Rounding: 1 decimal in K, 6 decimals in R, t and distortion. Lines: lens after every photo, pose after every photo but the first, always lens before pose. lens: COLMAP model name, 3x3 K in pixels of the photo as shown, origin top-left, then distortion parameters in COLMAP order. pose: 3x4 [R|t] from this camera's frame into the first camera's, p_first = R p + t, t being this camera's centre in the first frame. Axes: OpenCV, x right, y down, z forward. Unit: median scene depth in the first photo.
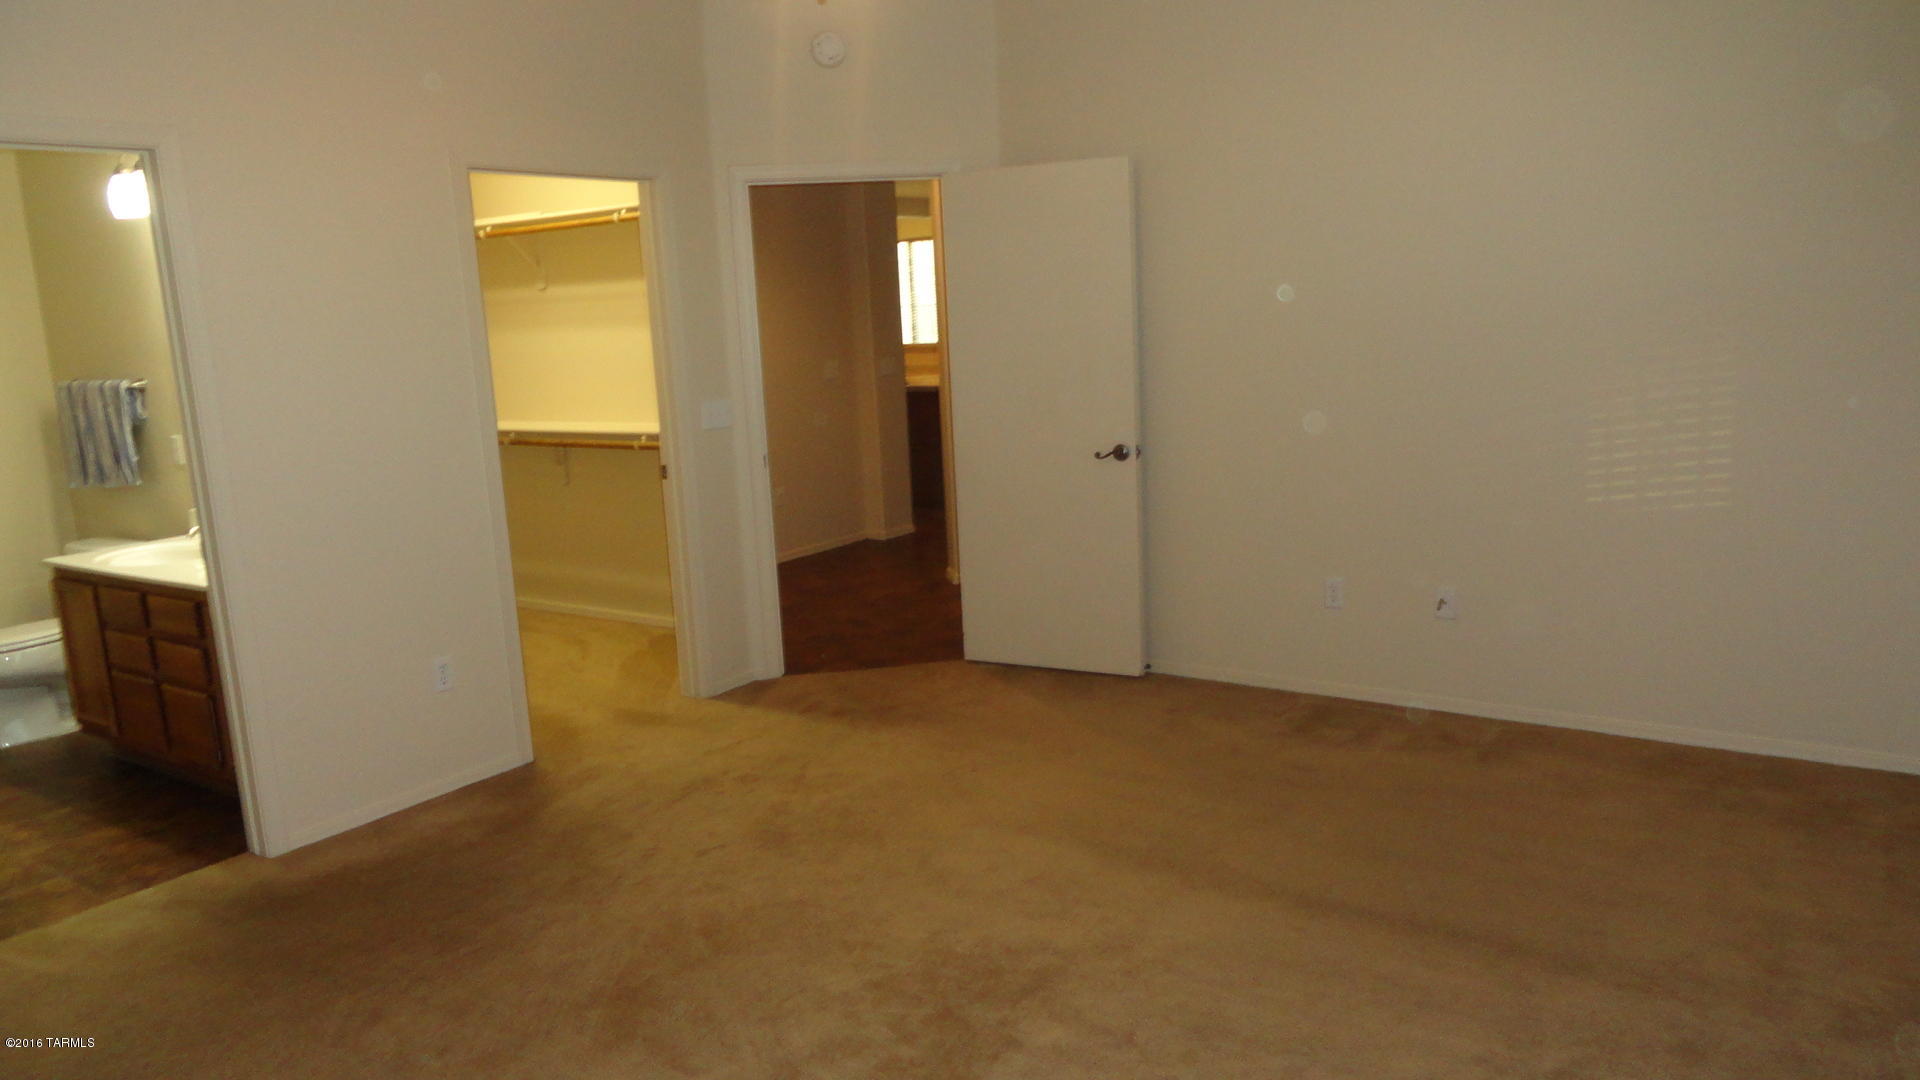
lens RADIAL K [[1325.9, 0, 966.7], [0, 1325.9, 538.5], [0, 0, 1]] dist [-0.000015, 0.005357]
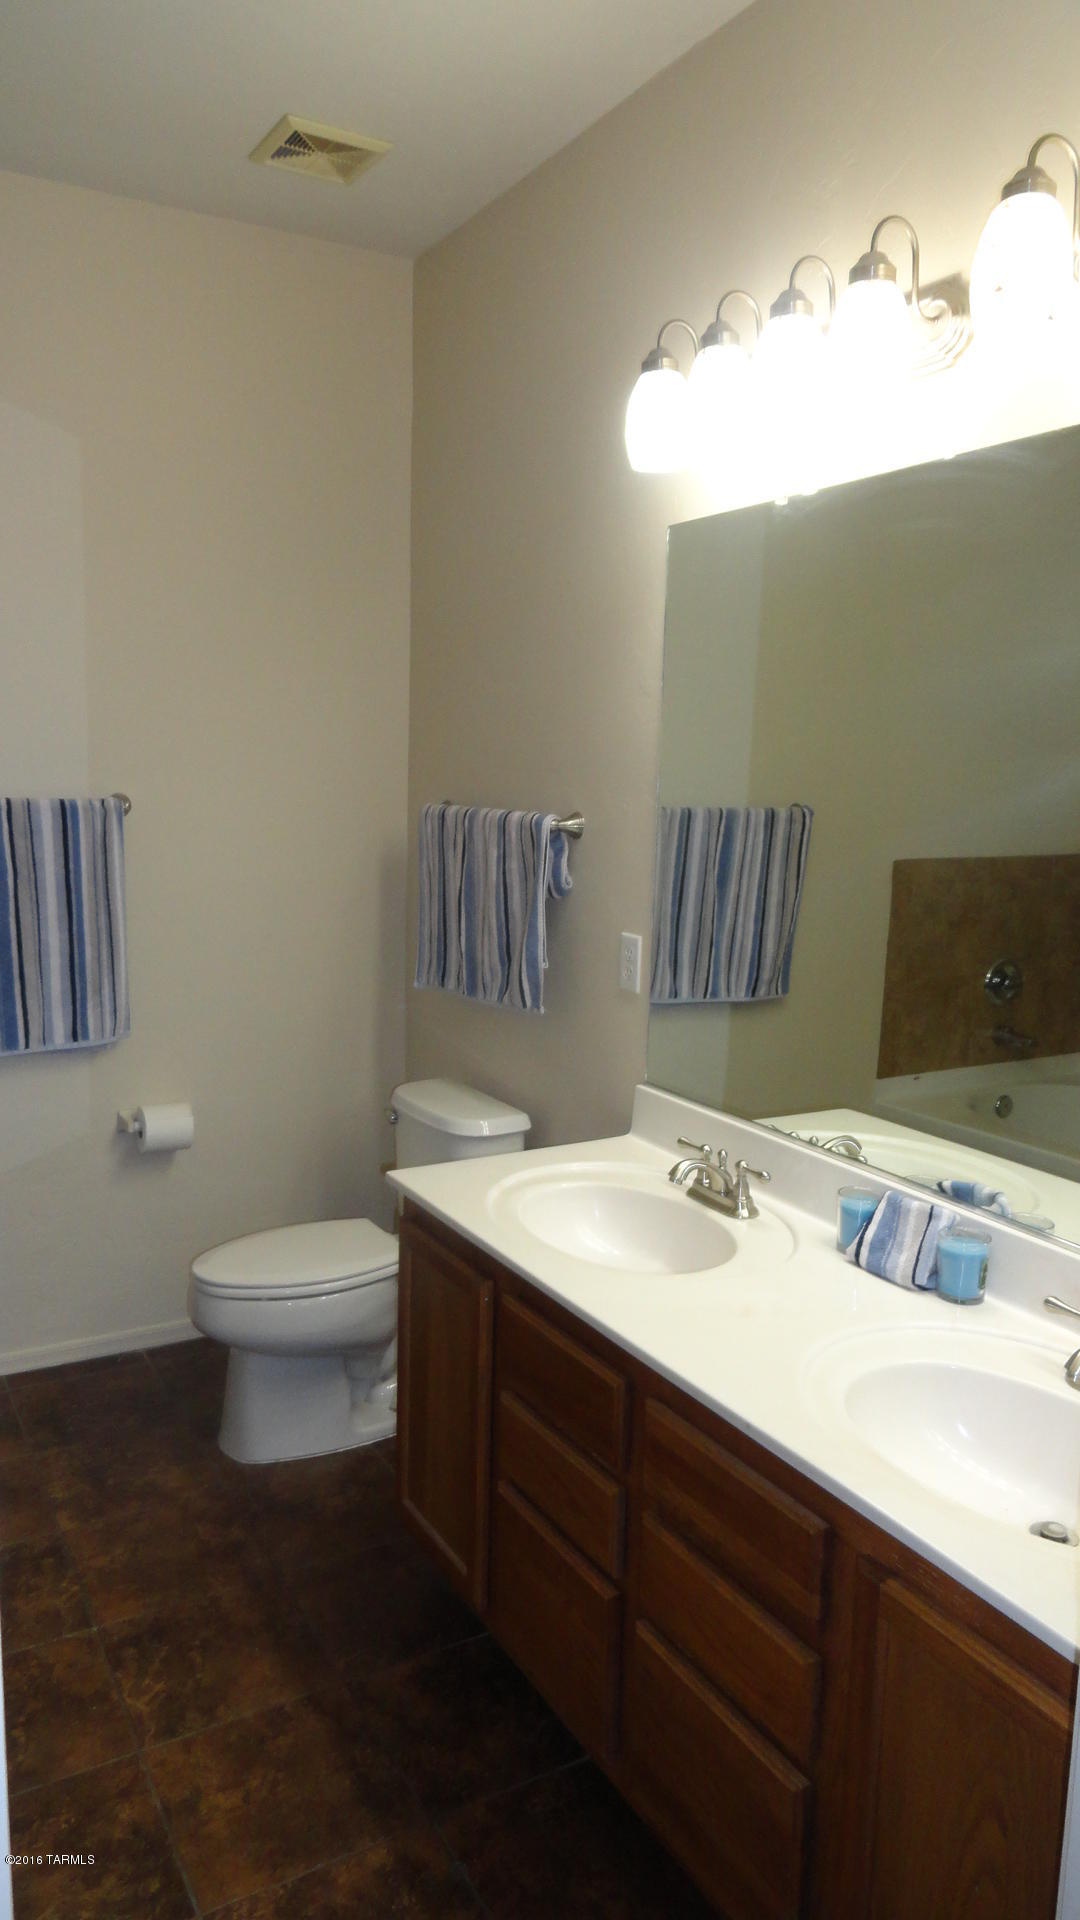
lens RADIAL K [[1325.9, 0, 540.0], [0, 1325.9, 960.0], [0, 0, 1]] dist [-0.000015, 0.005357]
pose [[0.906240, 0.133840, -0.401019, -0.417651], [-0.145126, 0.989411, 0.002254, -0.062378], [0.397074, 0.056155, 0.916067, 0.519996]]
